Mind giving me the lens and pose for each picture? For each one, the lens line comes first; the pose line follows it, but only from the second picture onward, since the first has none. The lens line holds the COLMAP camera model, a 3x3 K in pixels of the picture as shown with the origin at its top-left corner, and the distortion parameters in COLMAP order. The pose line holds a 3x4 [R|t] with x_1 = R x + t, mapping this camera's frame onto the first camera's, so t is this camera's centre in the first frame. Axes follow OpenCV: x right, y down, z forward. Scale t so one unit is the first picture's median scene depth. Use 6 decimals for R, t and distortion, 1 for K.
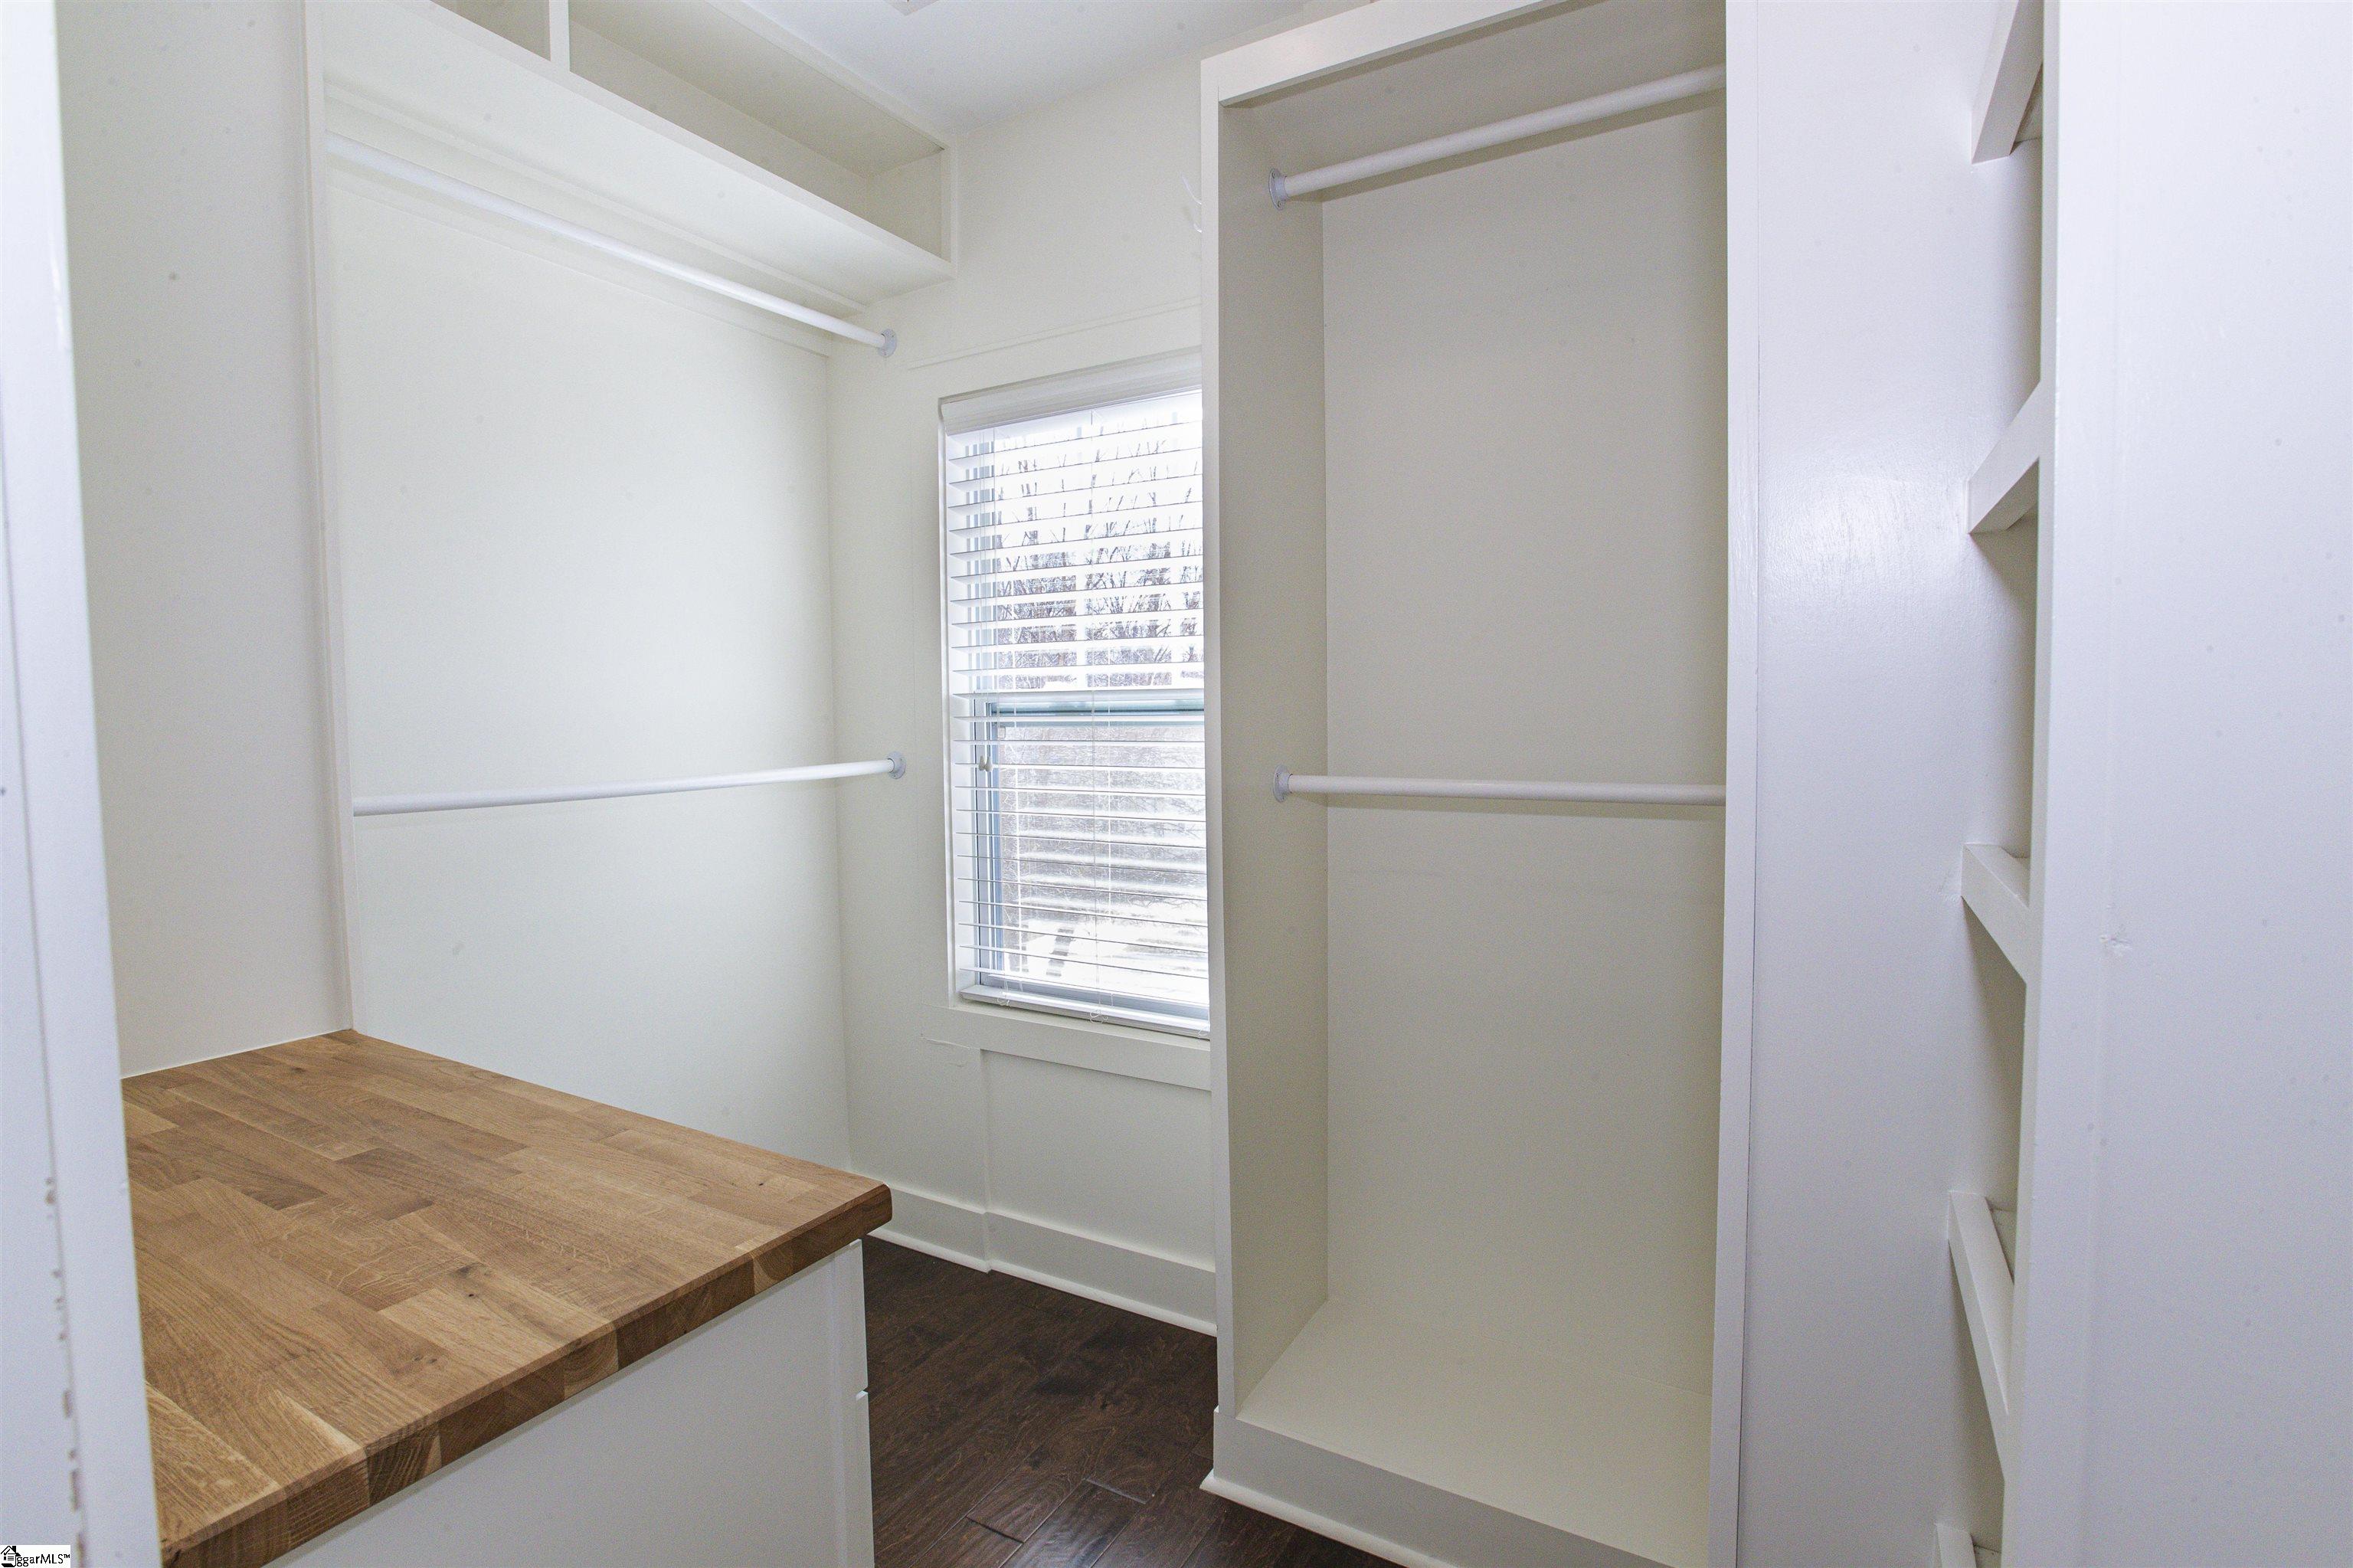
lens RADIAL K [[1077.4, 0, 1193.5], [0, 1077.4, 778.5], [0, 0, 1]] dist [-0.055138, 0.016063]
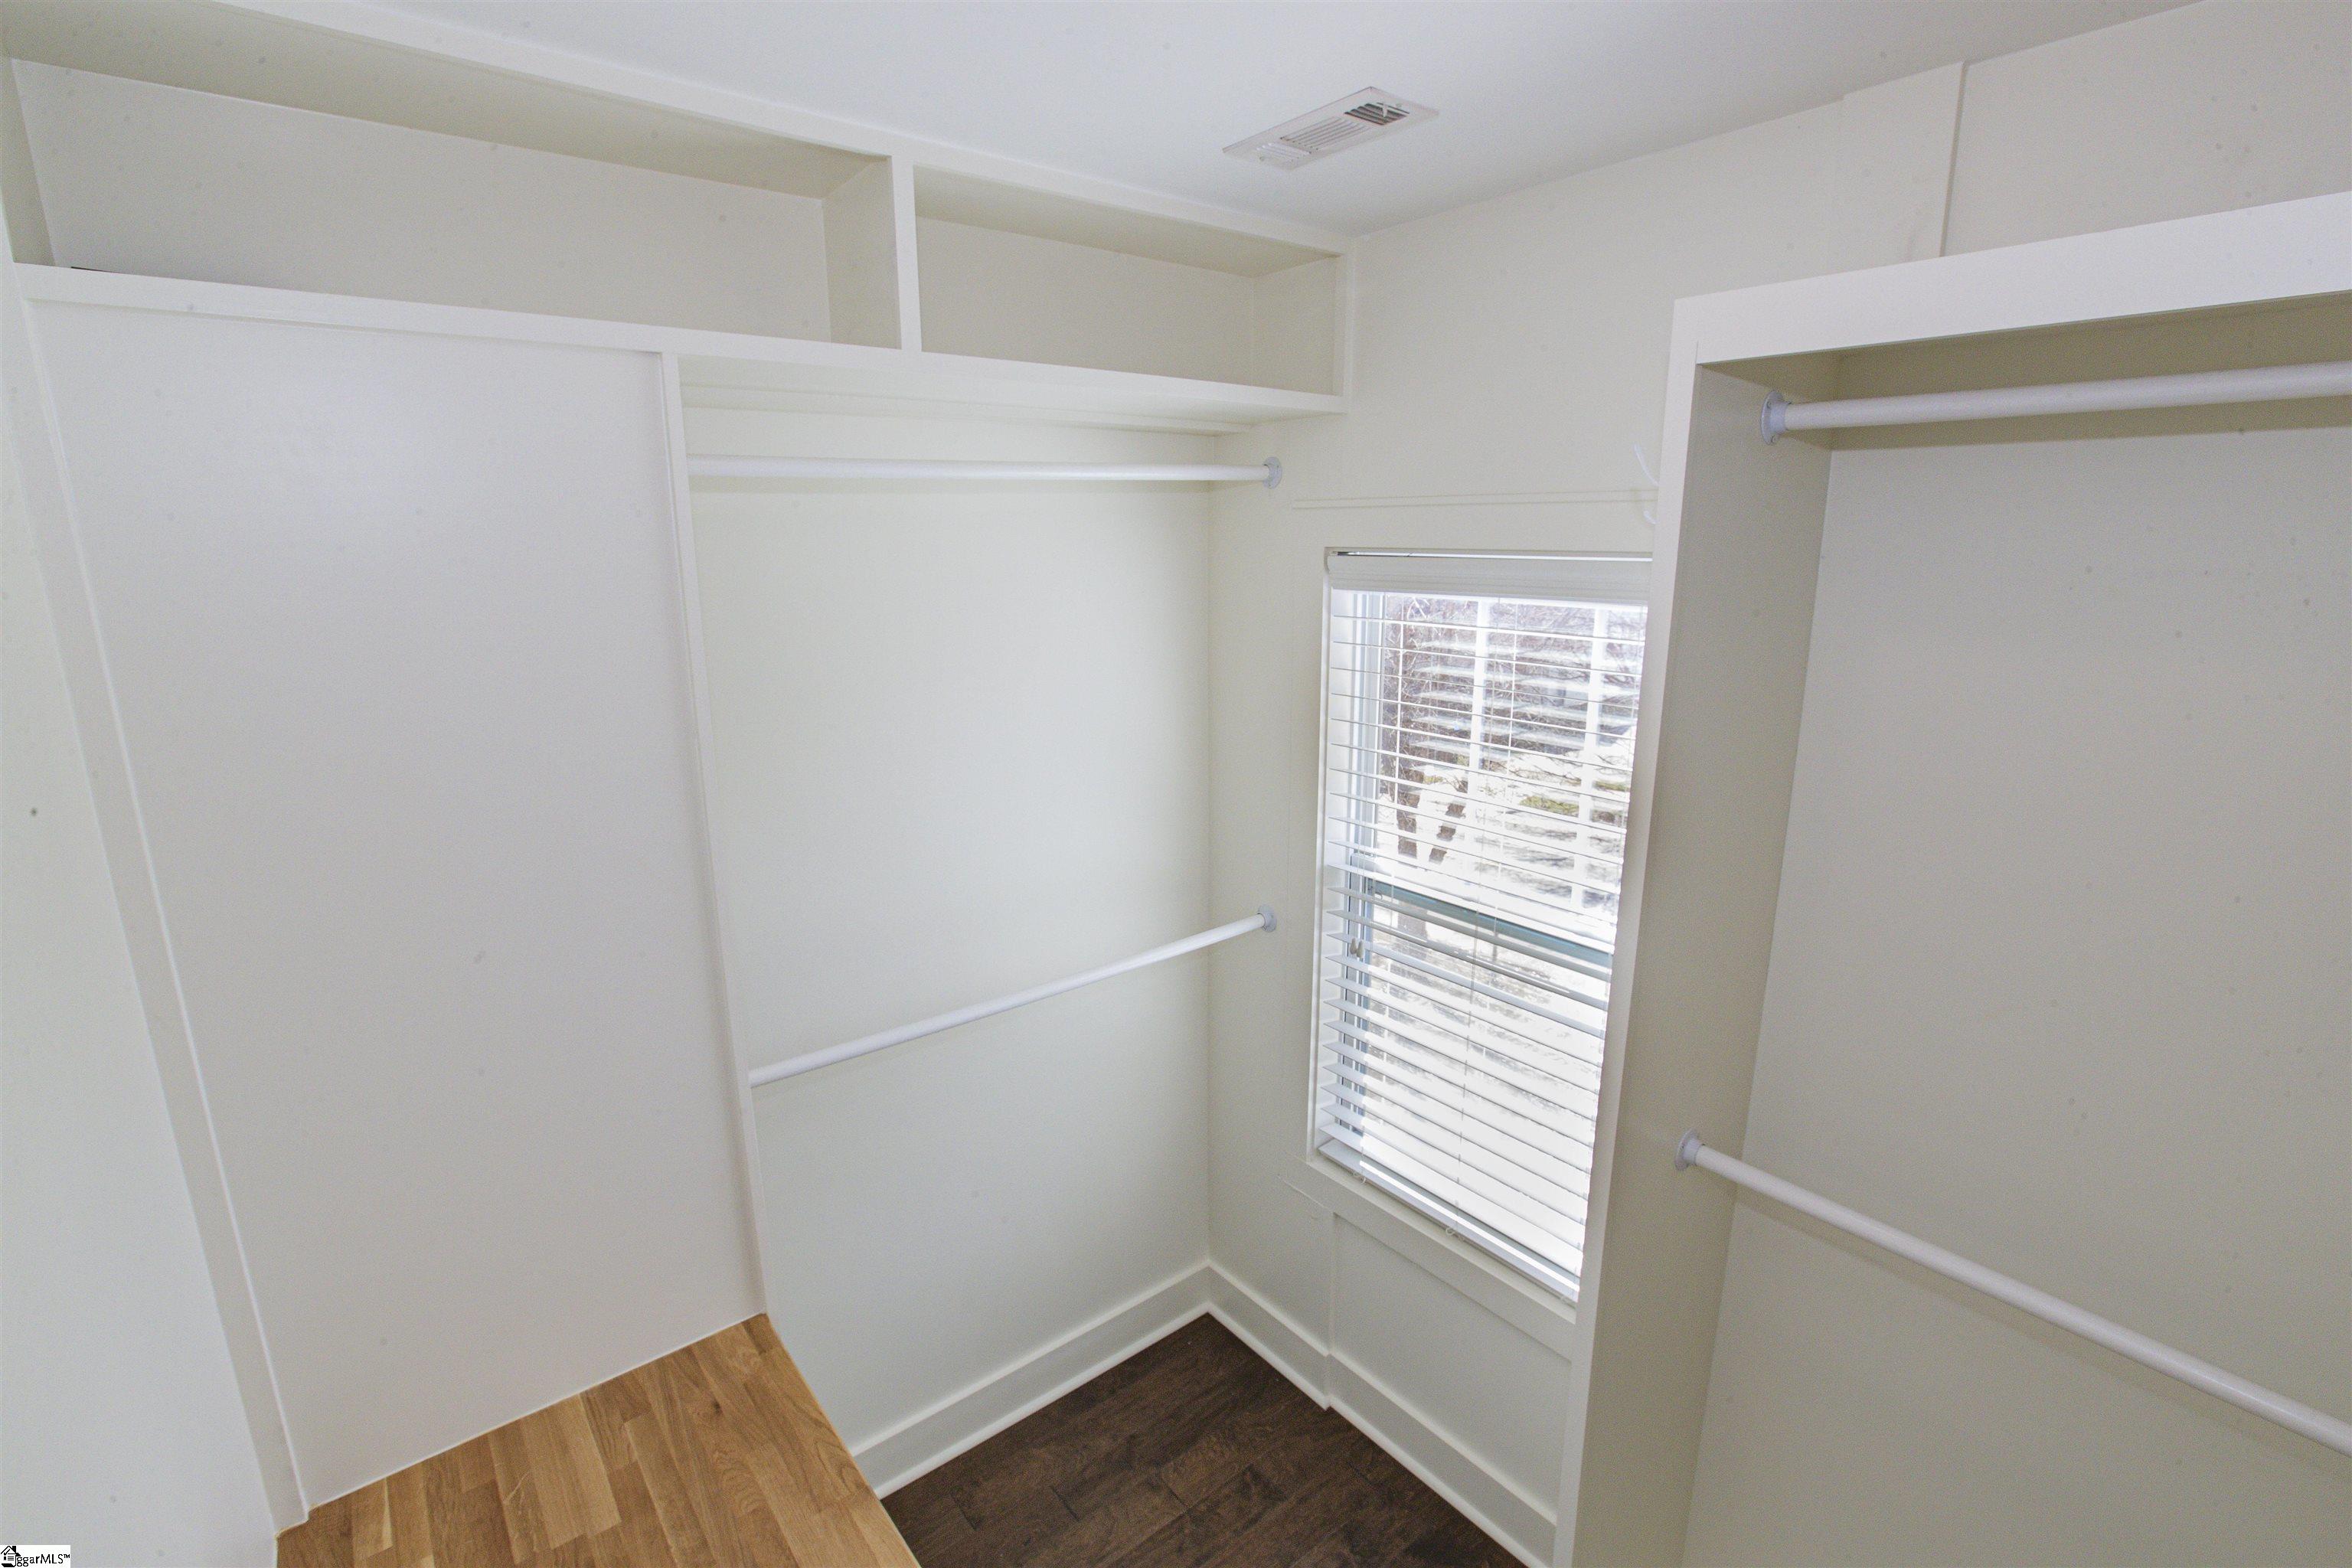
lens RADIAL K [[1076.9, 0, 1173.9], [0, 1076.9, 784.7], [0, 0, 1]] dist [-0.055138, 0.016063]
pose [[0.925171, 0.089962, -0.368734, -0.010225], [-0.028171, 0.985100, 0.169658, -0.309307], [0.378503, -0.146575, 0.913921, 0.113689]]
